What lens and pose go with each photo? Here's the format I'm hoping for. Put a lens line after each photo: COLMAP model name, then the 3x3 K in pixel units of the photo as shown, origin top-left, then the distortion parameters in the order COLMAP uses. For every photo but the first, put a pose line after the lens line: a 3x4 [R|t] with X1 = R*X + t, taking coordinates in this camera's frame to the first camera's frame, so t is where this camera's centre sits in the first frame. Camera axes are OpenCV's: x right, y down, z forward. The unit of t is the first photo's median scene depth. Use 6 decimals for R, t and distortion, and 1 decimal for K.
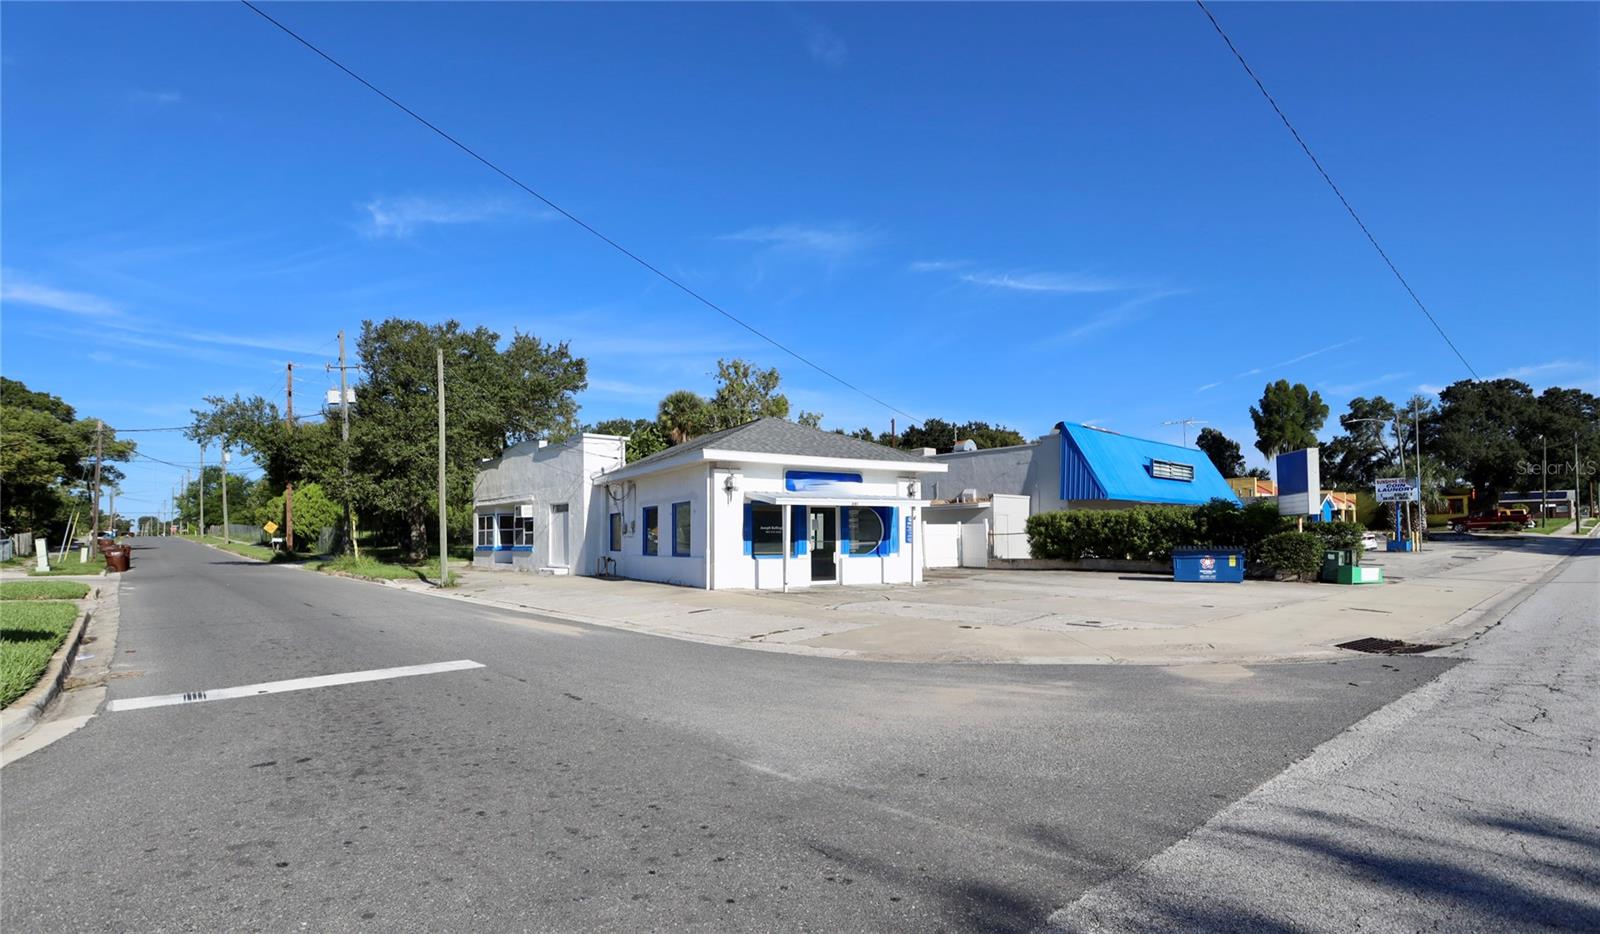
lens RADIAL K [[805.4, 0, 798.8], [0, 805.4, 519.7], [0, 0, 1]] dist [-0.037236, 0.002725]
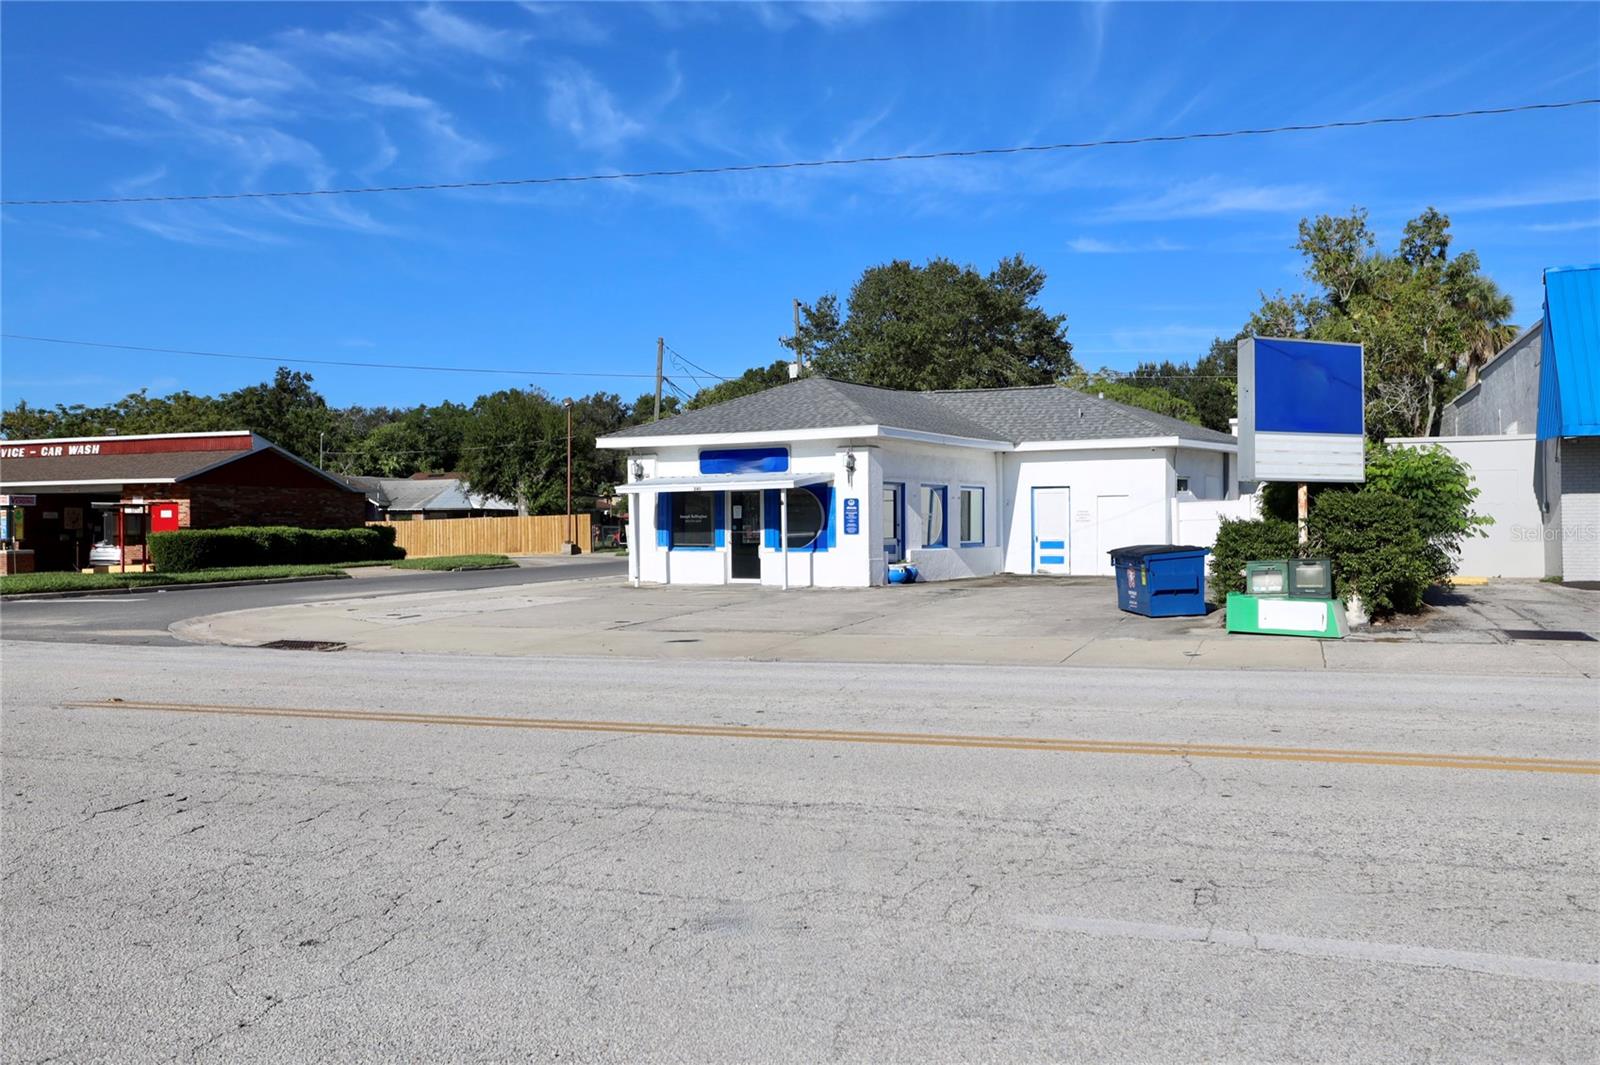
lens RADIAL K [[1417.5, 0, 801.3], [0, 1417.5, 530.1], [0, 0, 1]] dist [-0.021436, -0.004339]
pose [[0.450620, 0.002961, -0.892711, 1.000397], [0.026139, 0.999522, 0.016510, 0.001685], [0.892333, -0.030774, 0.450327, 0.282077]]
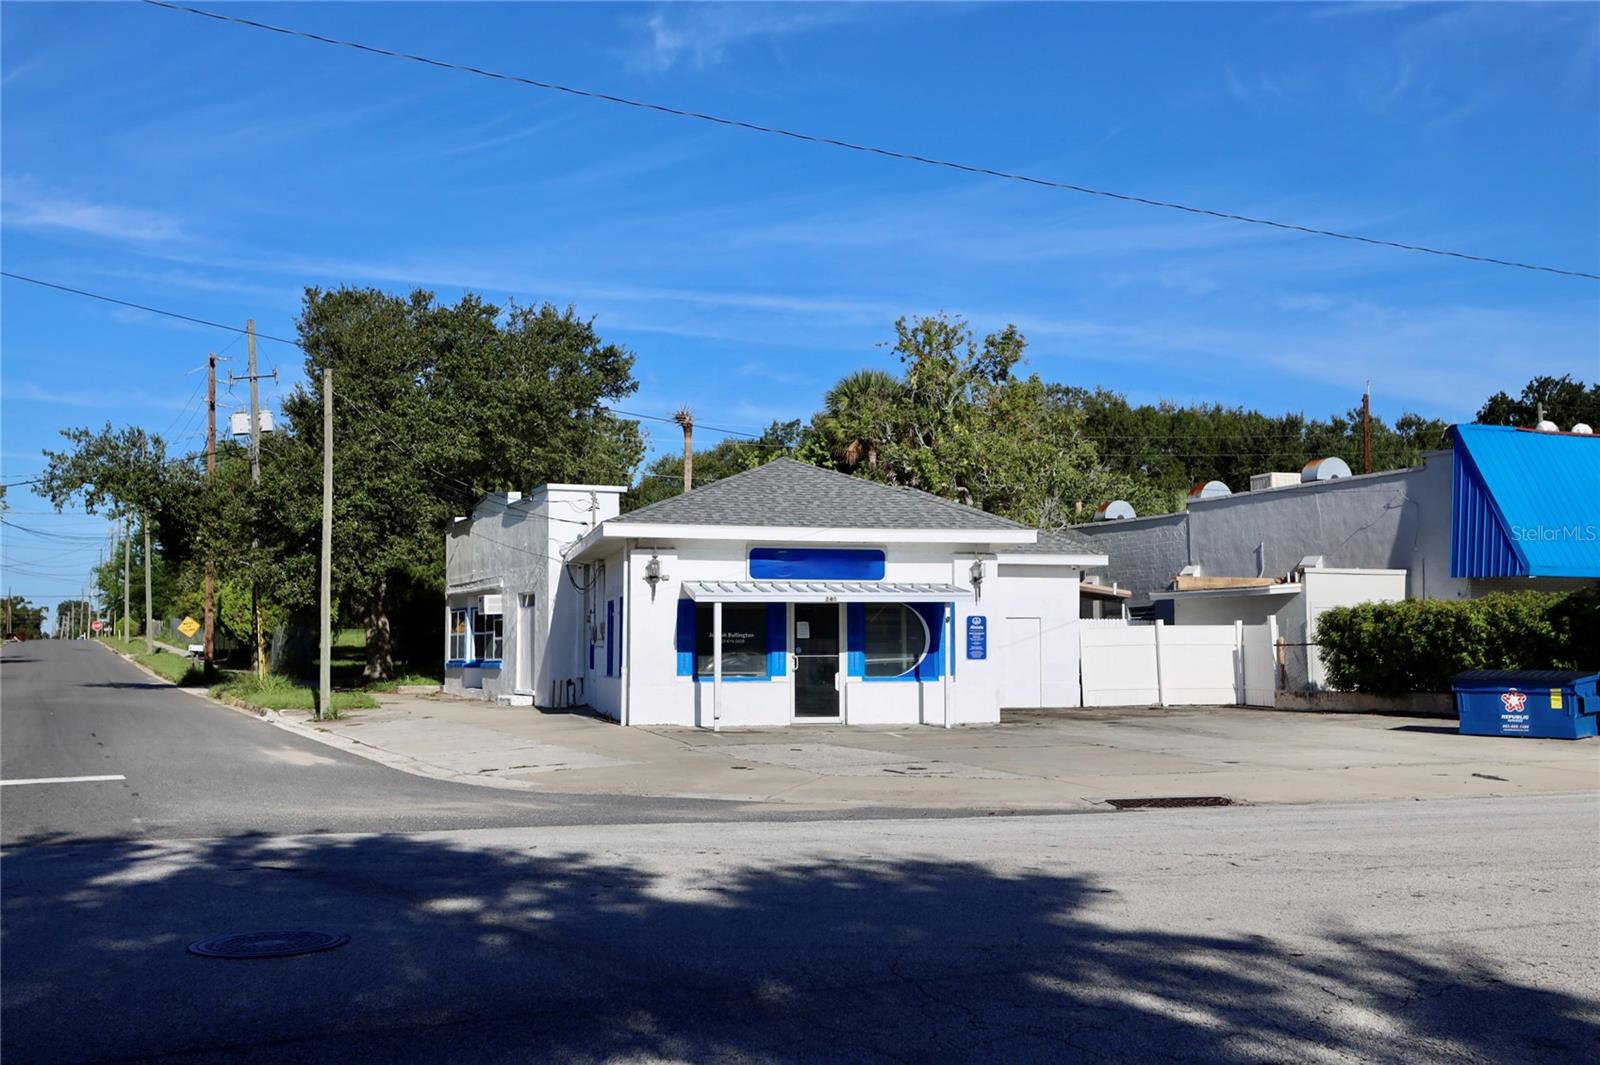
lens RADIAL K [[1820.0, 0, 800.7], [0, 1820.0, 531.9], [0, 0, 1]] dist [0.073463, 0.000000]
pose [[0.949244, -0.015193, -0.314173, 0.348826], [0.003158, 0.999243, -0.038783, -0.011595], [0.314524, 0.035823, 0.948573, -0.287520]]
